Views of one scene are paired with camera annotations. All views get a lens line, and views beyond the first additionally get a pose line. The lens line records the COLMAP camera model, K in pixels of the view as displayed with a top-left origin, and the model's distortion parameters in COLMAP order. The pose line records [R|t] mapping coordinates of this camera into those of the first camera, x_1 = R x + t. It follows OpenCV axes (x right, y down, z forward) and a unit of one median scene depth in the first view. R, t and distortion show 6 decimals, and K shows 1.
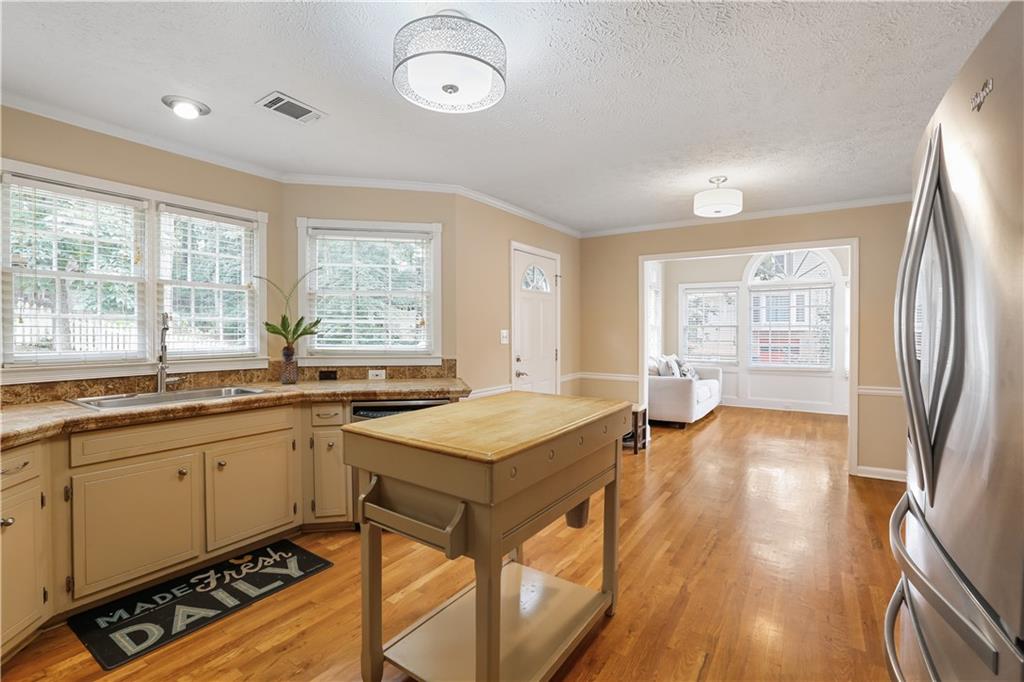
lens RADIAL K [[470.6, 0, 511.3], [0, 470.6, 337.1], [0, 0, 1]] dist [-0.025154, 0.000081]
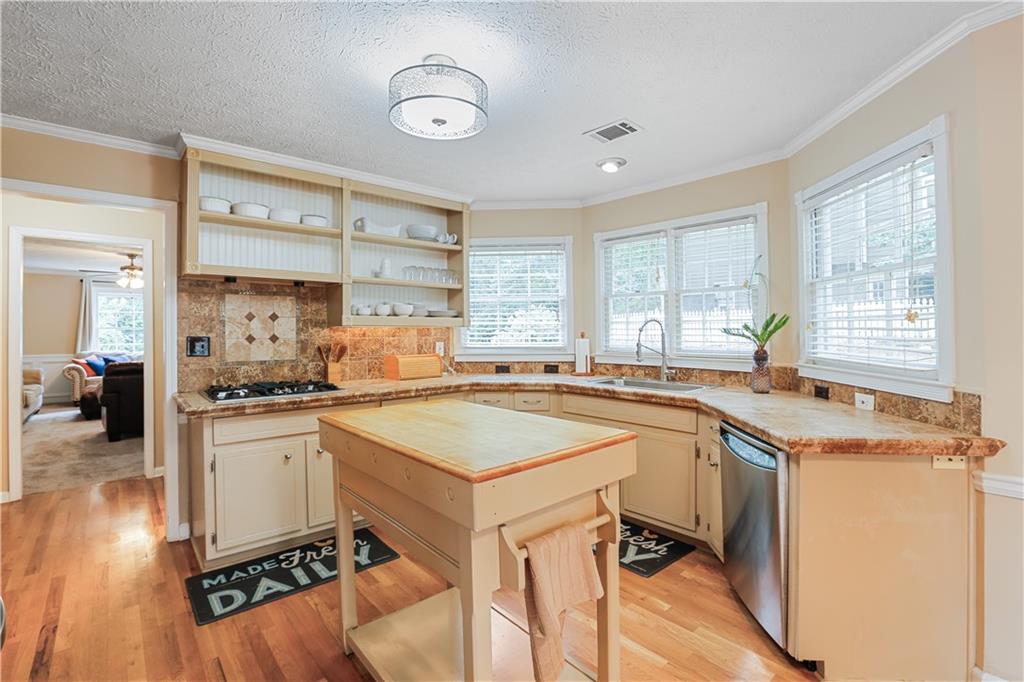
lens RADIAL K [[470.6, 0, 510.3], [0, 470.6, 333.7], [0, 0, 1]] dist [-0.025154, 0.000081]
pose [[-0.268010, 0.006803, -0.963392, 0.528892], [-0.005918, 0.999945, 0.008707, -0.016645], [0.963398, 0.008035, -0.267955, 0.846928]]
